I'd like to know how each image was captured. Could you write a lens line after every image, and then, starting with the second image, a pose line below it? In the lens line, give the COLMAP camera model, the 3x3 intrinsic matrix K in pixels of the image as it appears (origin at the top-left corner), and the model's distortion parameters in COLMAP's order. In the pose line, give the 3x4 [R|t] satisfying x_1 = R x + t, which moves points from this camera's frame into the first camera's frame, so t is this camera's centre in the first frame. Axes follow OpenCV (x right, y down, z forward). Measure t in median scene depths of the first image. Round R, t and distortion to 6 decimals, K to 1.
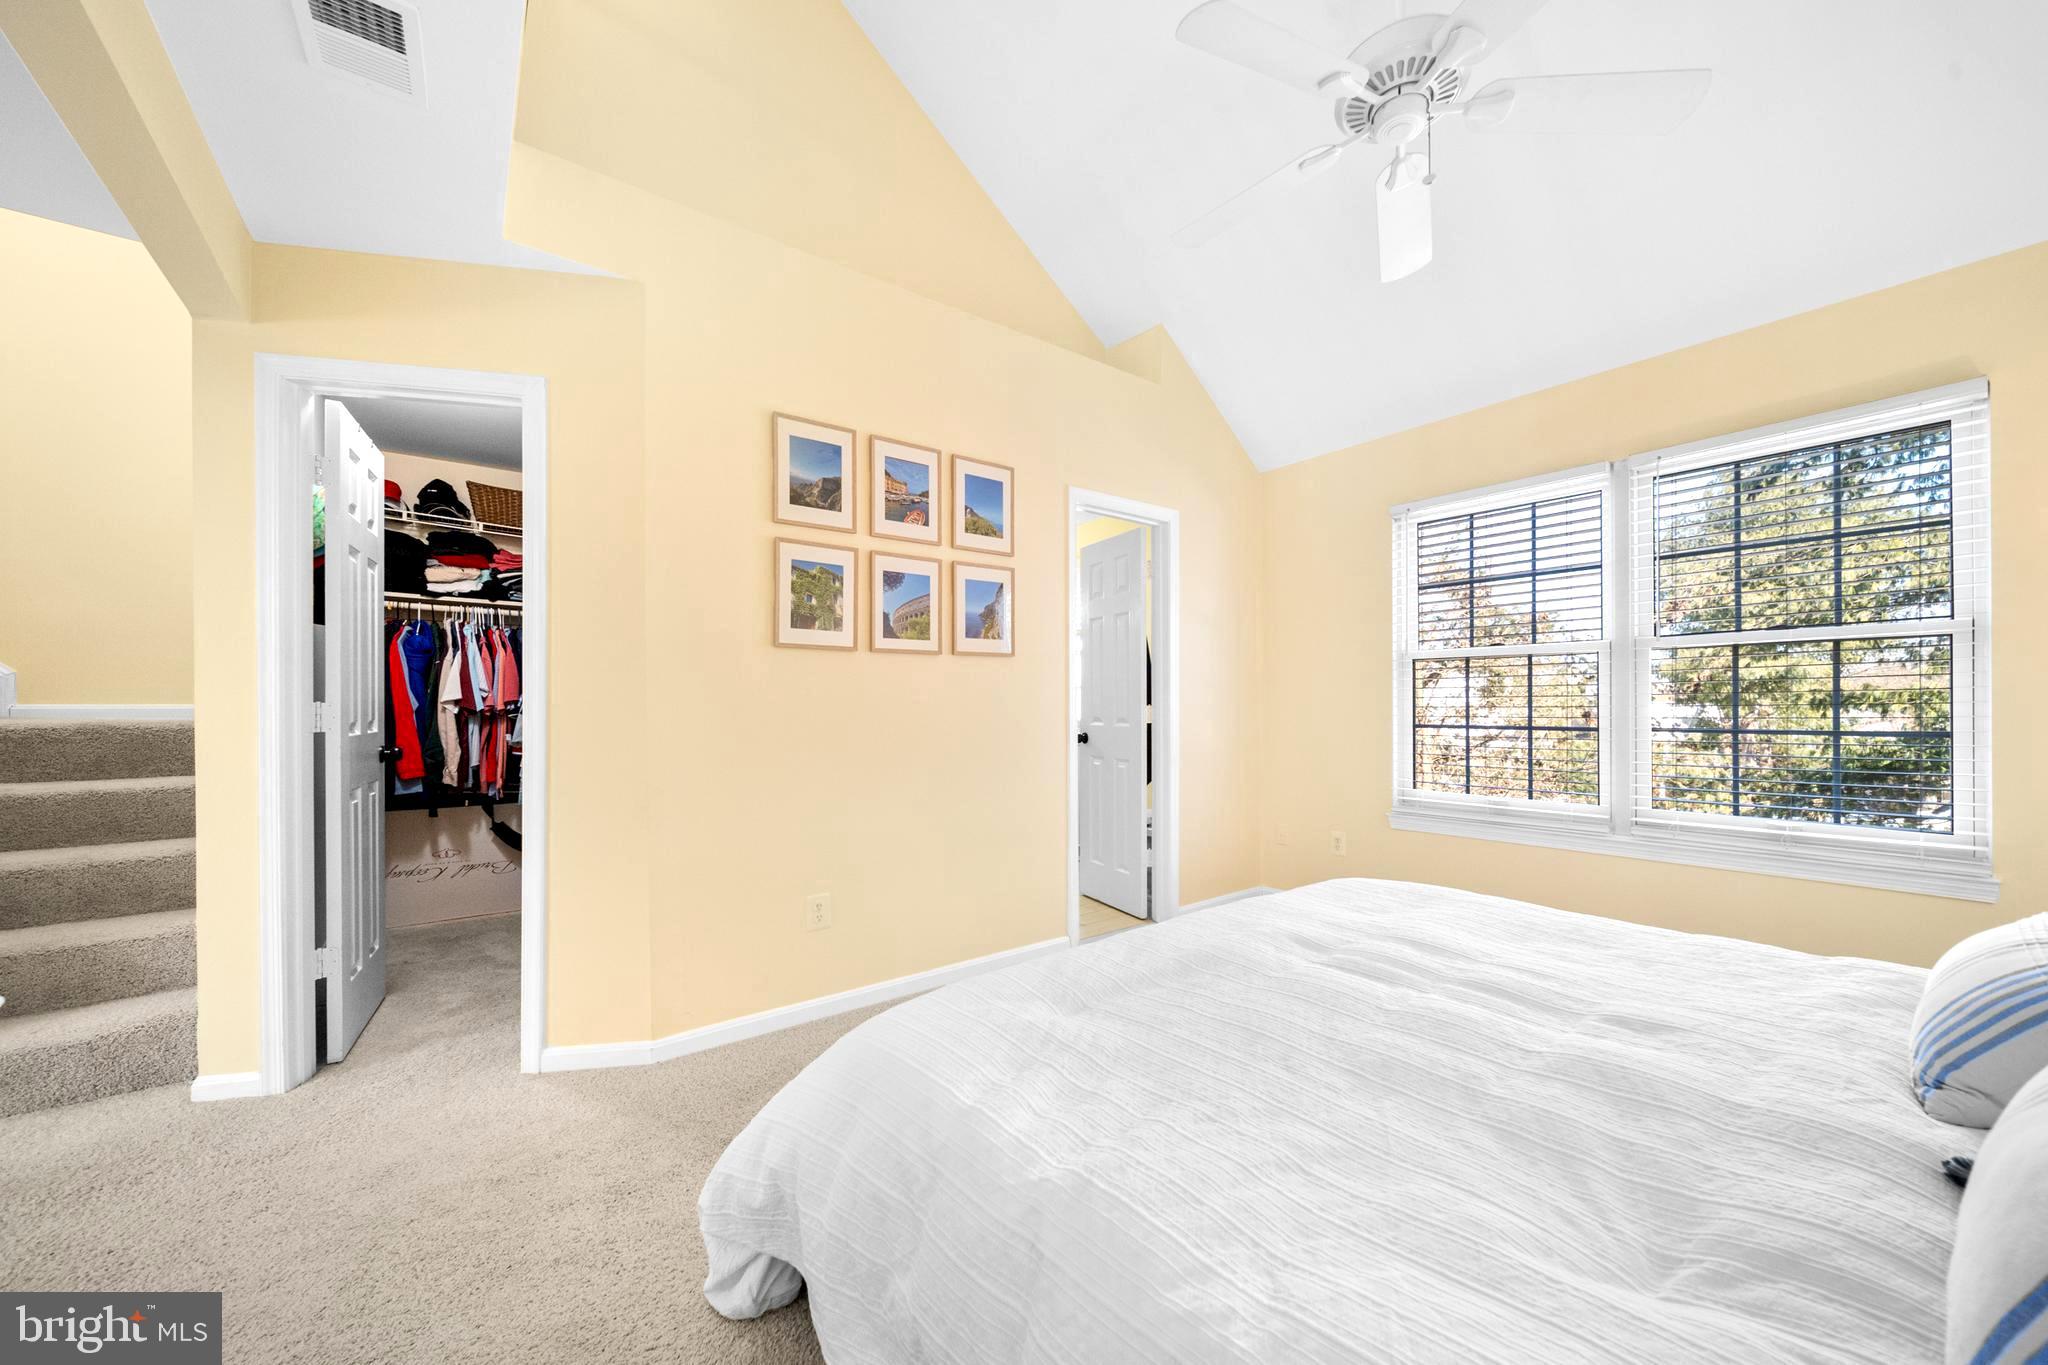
lens RADIAL K [[745.4, 0, 1026.5], [0, 745.4, 691.3], [0, 0, 1]] dist [0.000486, -0.000344]
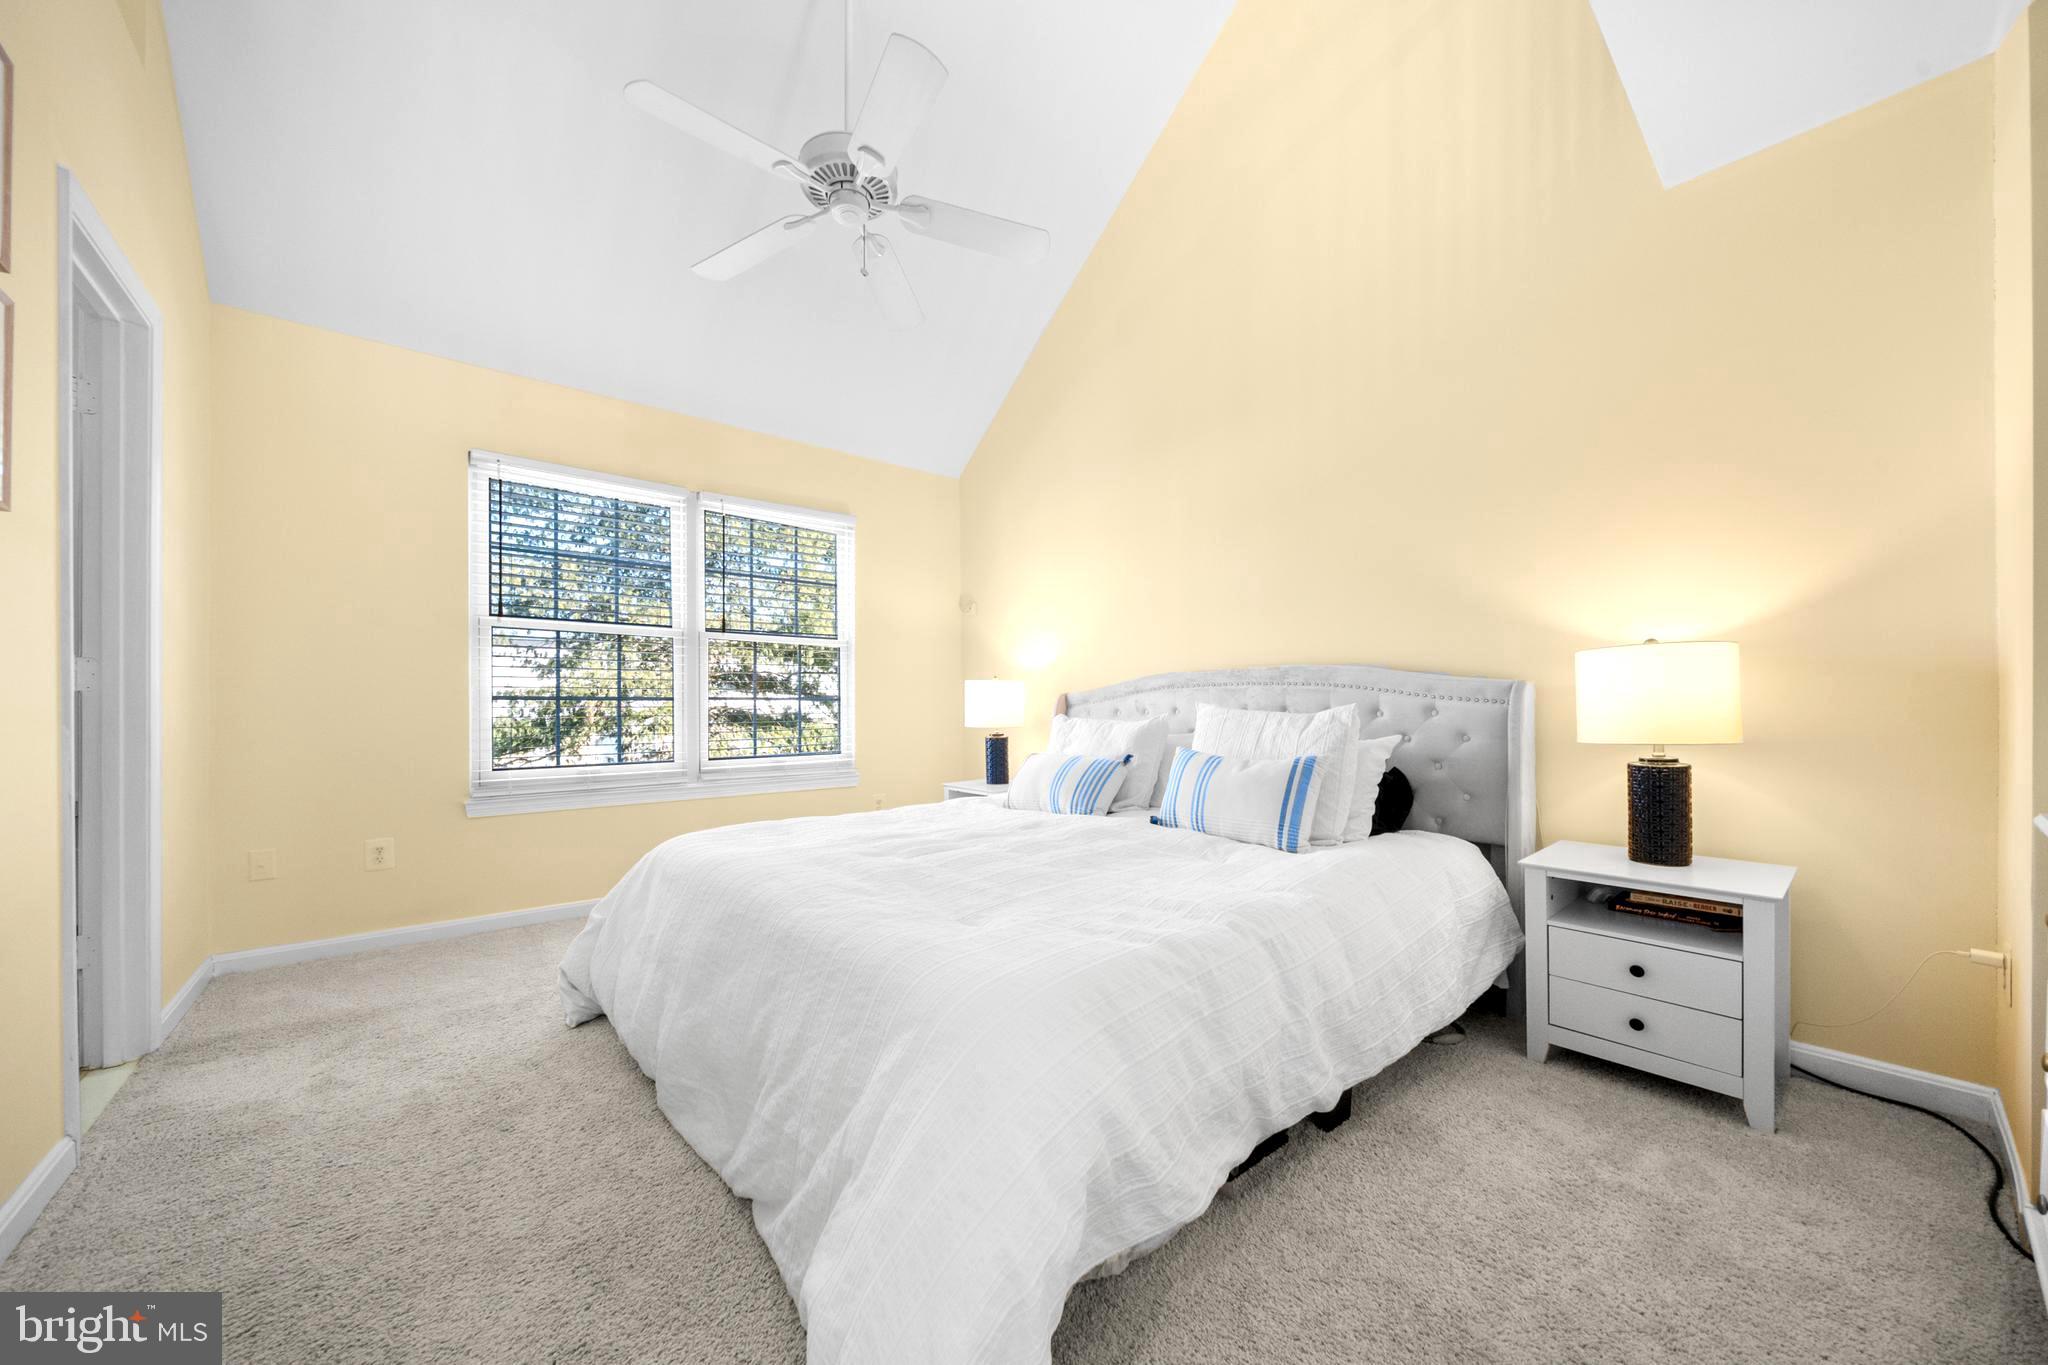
lens RADIAL K [[745.4, 0, 1022.0], [0, 745.4, 702.3], [0, 0, 1]] dist [0.000486, -0.000344]
pose [[-0.050720, 0.012103, 0.998640, -0.577220], [-0.011754, 0.999850, -0.012715, 0.073395], [-0.998644, -0.012383, -0.050570, 0.565170]]
